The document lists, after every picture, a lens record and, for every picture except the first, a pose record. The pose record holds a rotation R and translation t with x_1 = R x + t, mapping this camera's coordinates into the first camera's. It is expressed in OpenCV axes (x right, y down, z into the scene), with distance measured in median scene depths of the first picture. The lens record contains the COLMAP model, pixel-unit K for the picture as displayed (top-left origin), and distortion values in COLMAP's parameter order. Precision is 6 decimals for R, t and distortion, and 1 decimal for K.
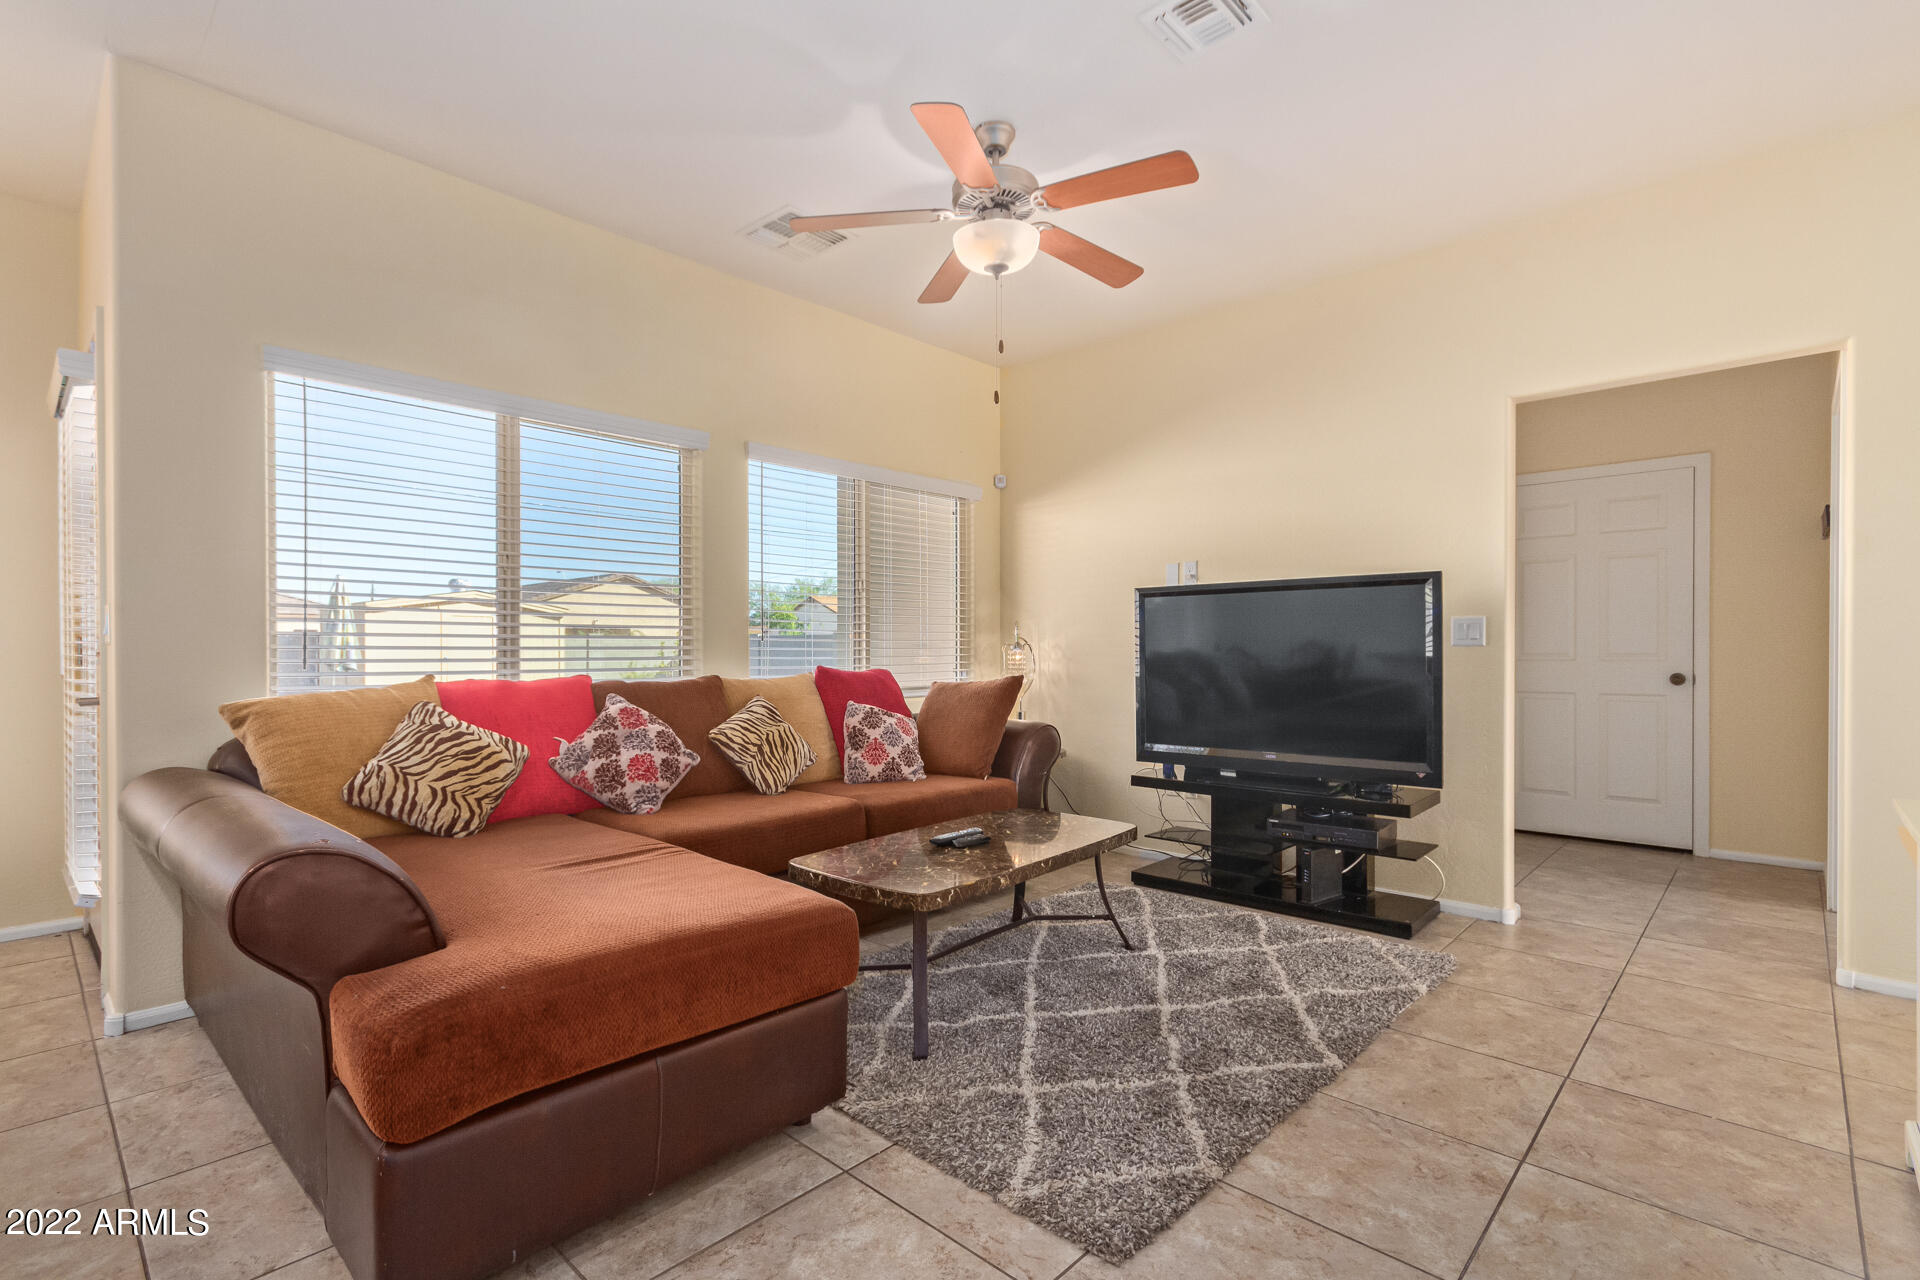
lens RADIAL K [[885.1, 0, 963.5], [0, 885.1, 649.2], [0, 0, 1]] dist [0.004280, 0.000193]
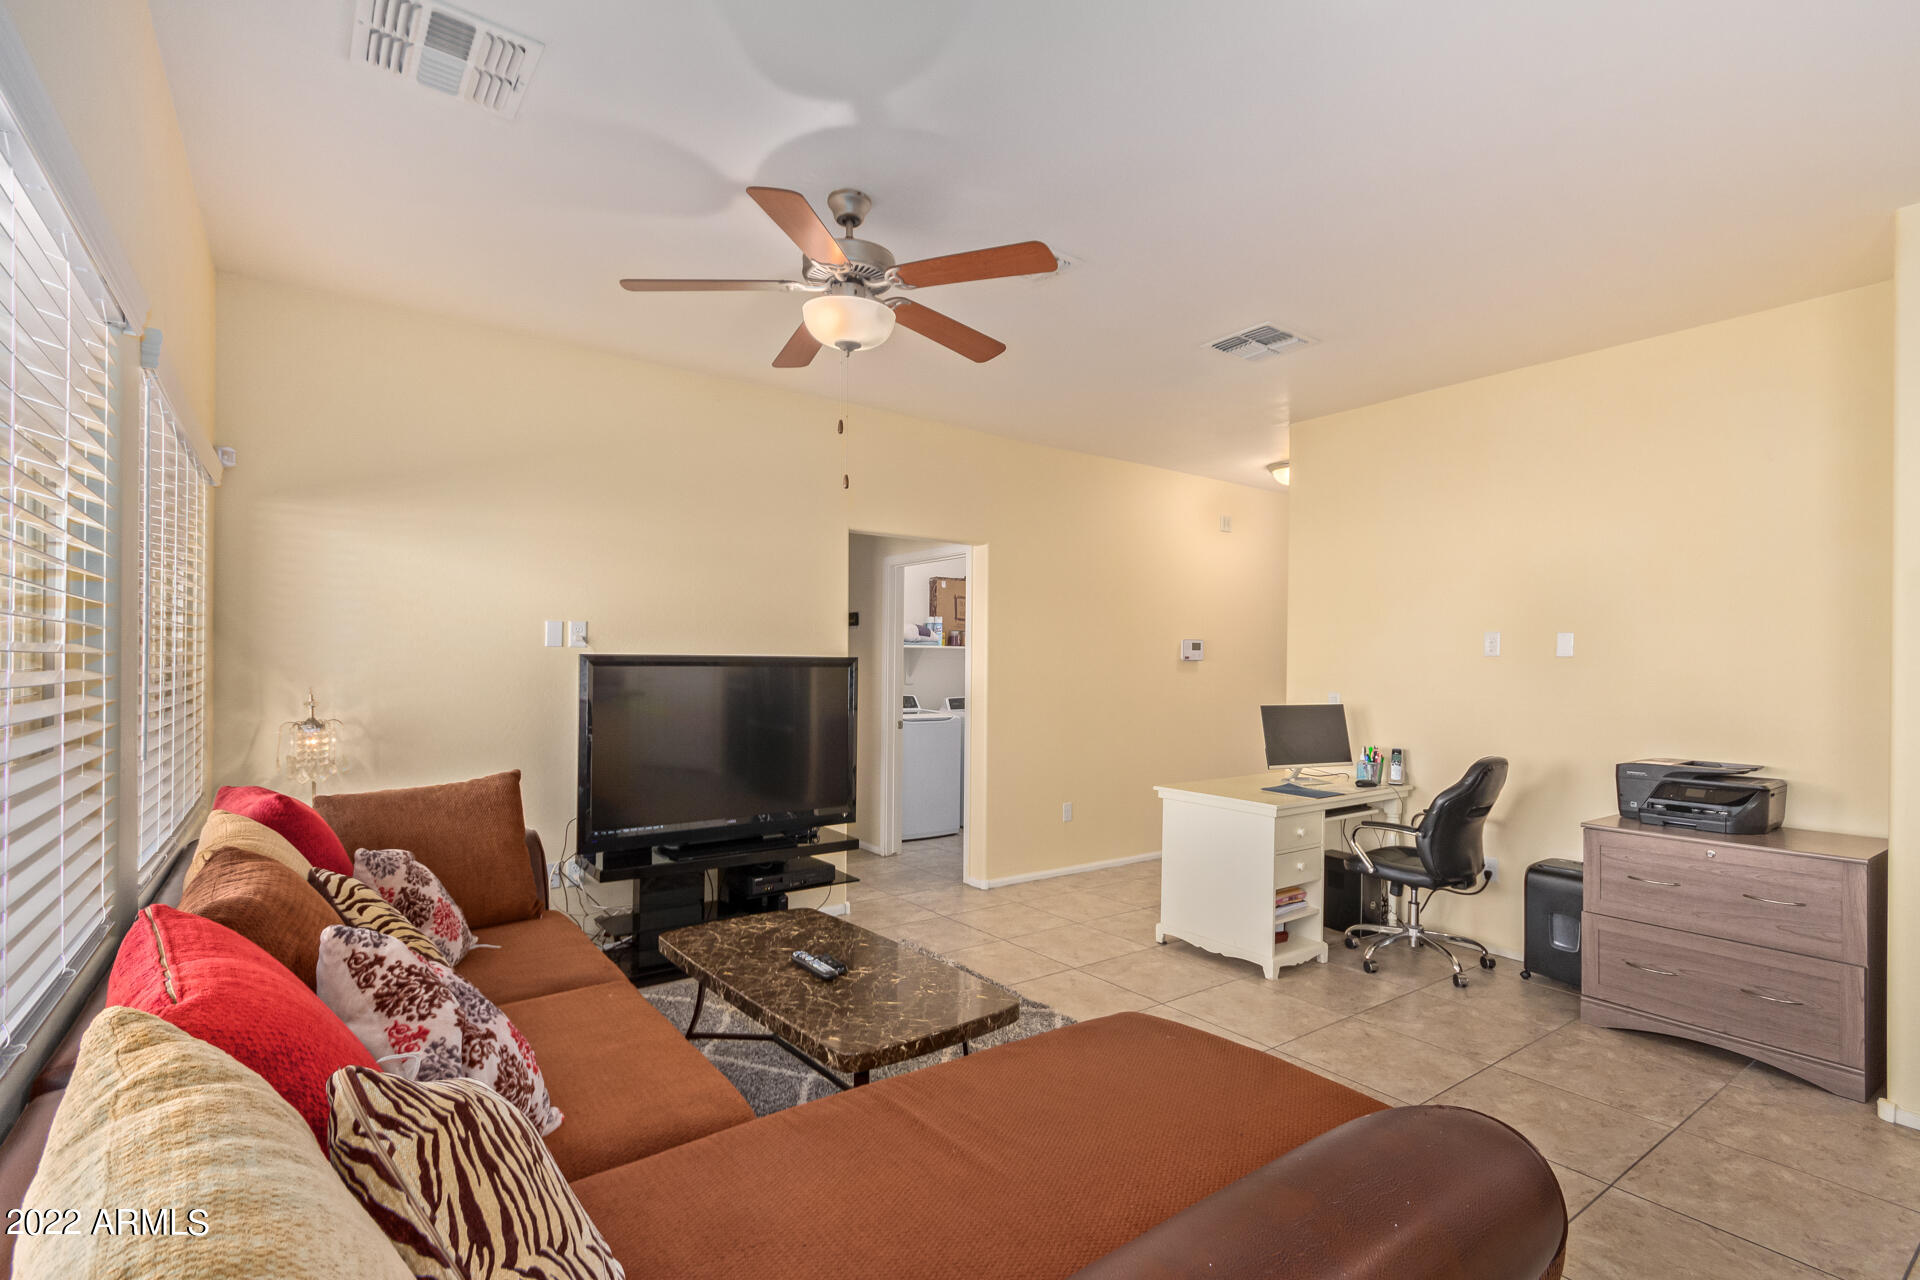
lens RADIAL K [[885.1, 0, 957.3], [0, 885.1, 657.9], [0, 0, 1]] dist [0.004280, 0.000193]
pose [[0.192184, 0.011994, 0.981286, -0.789810], [-0.010056, 0.999897, -0.010252, -0.081596], [-0.981307, -0.007898, 0.192285, 0.645368]]
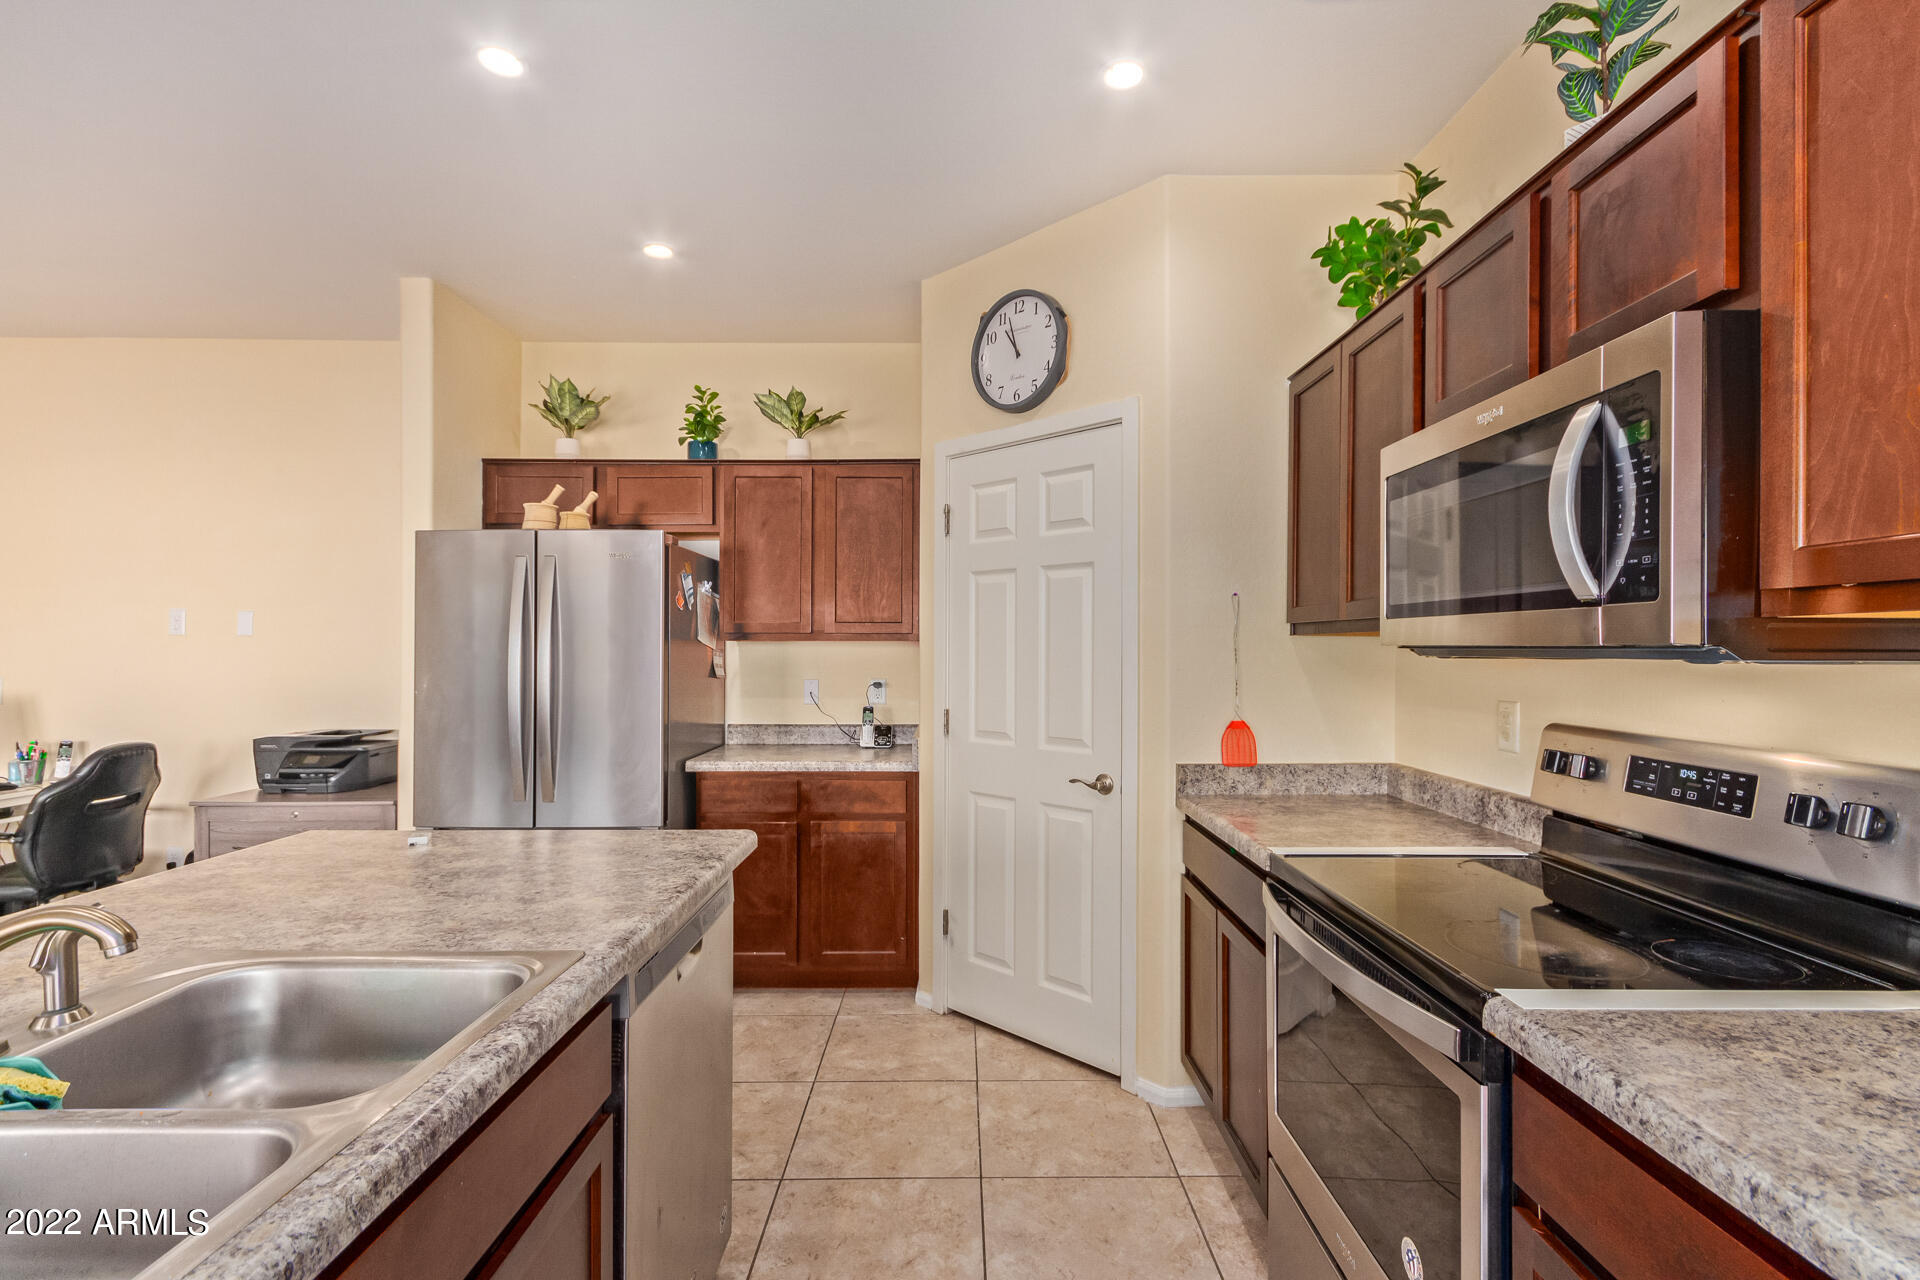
lens RADIAL K [[885.1, 0, 966.6], [0, 885.1, 644.5], [0, 0, 1]] dist [0.004280, 0.000193]
pose [[-0.688261, 0.004527, 0.725449, -1.020913], [-0.001169, 0.999972, -0.007349, -0.084140], [-0.725462, -0.005906, -0.688237, 0.160126]]
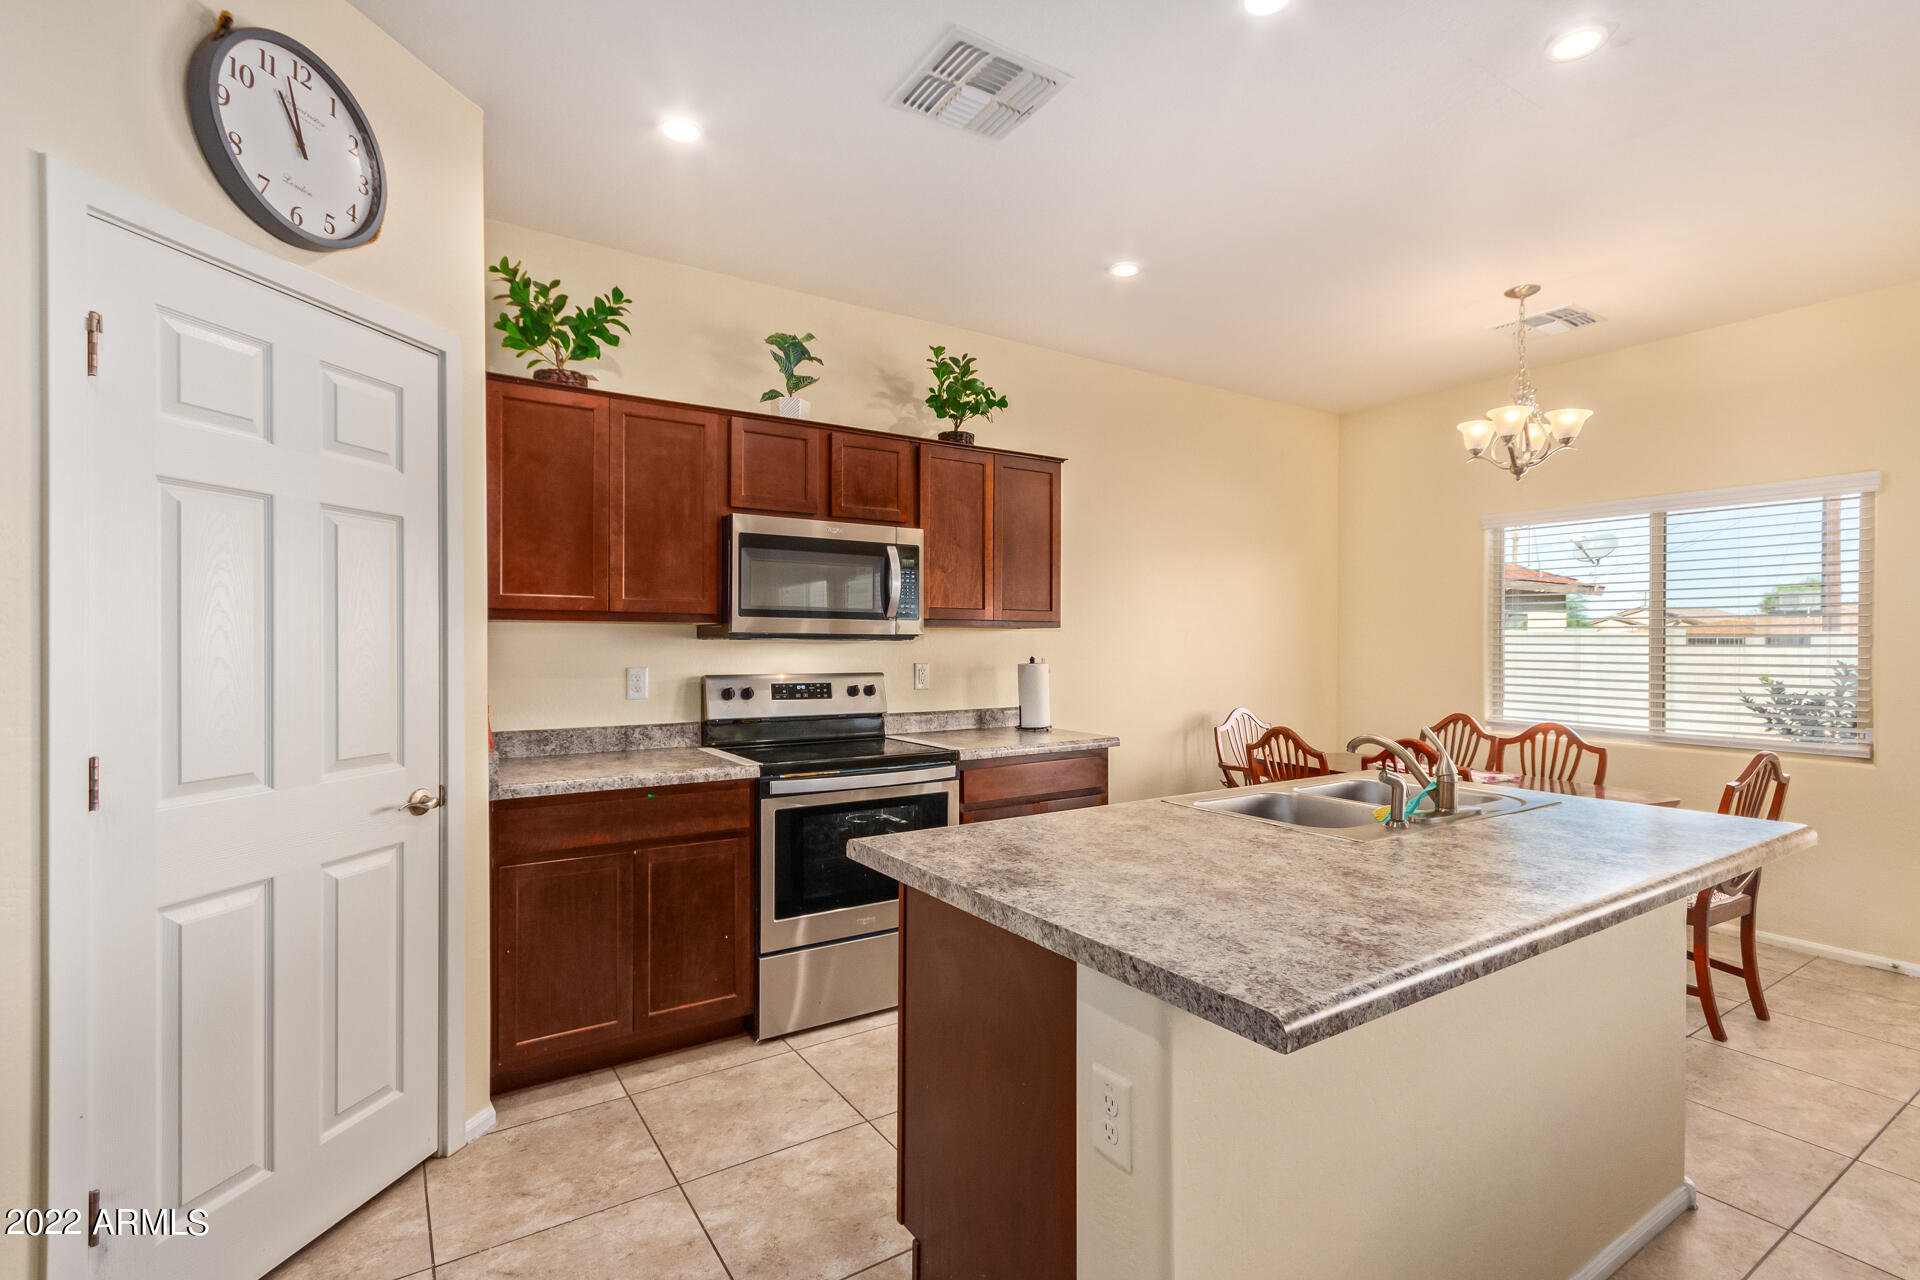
lens RADIAL K [[885.1, 0, 977.5], [0, 885.1, 644.1], [0, 0, 1]] dist [0.004280, 0.000193]
pose [[-0.226142, 0.003178, -0.974089, 0.116476], [0.001875, 0.999994, 0.002827, -0.077427], [0.974093, -0.001187, -0.226147, 0.034949]]
